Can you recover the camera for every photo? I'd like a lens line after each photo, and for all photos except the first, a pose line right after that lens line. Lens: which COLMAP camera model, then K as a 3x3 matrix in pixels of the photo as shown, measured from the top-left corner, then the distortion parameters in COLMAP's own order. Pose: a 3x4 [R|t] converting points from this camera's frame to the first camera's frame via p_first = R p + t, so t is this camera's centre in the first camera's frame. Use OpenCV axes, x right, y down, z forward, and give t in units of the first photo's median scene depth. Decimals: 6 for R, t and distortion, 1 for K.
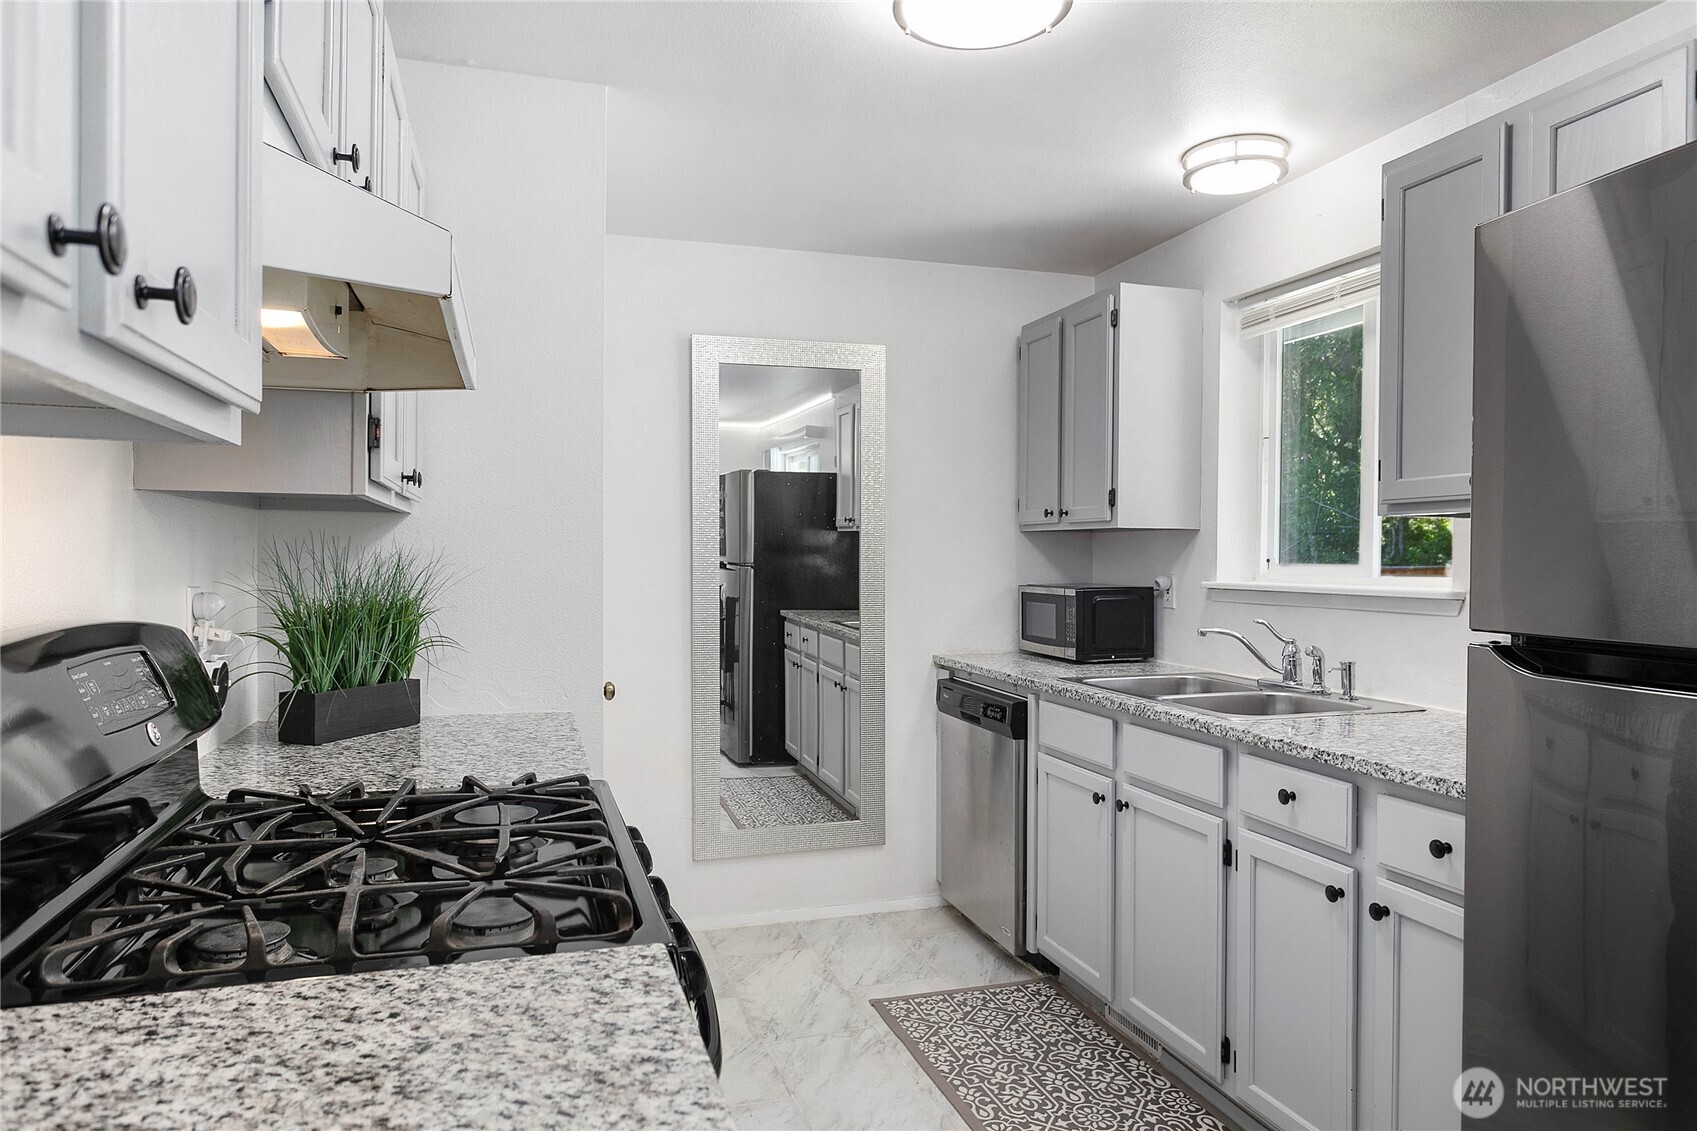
lens RADIAL K [[1111.4, 0, 848.5], [0, 1111.4, 565.5], [0, 0, 1]] dist [-0.006389, -0.001903]
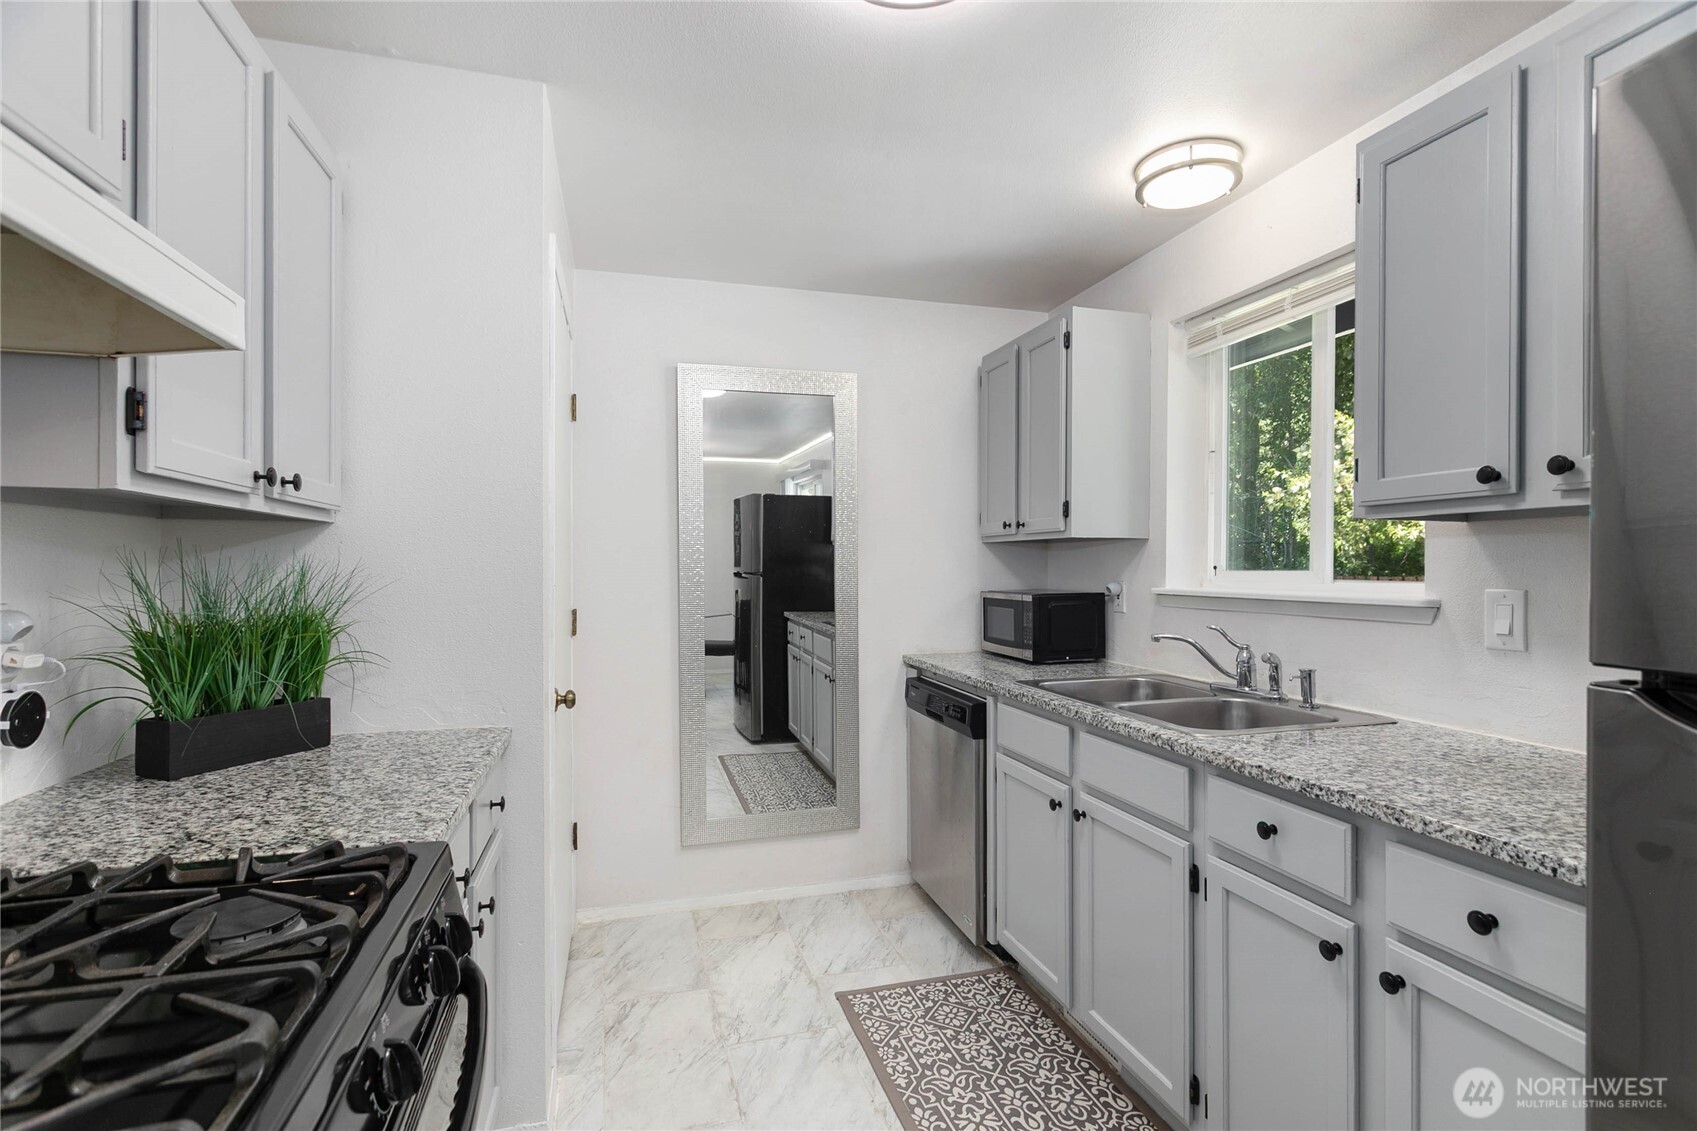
lens RADIAL K [[832.5, 0, 848.5], [0, 832.5, 565.5], [0, 0, 1]] dist [0.003049, 0.000456]
pose [[0.999805, -0.004882, -0.019112, 0.051082], [0.004697, 0.999942, -0.009691, -0.000550], [0.019159, 0.009599, 0.999770, 0.230382]]
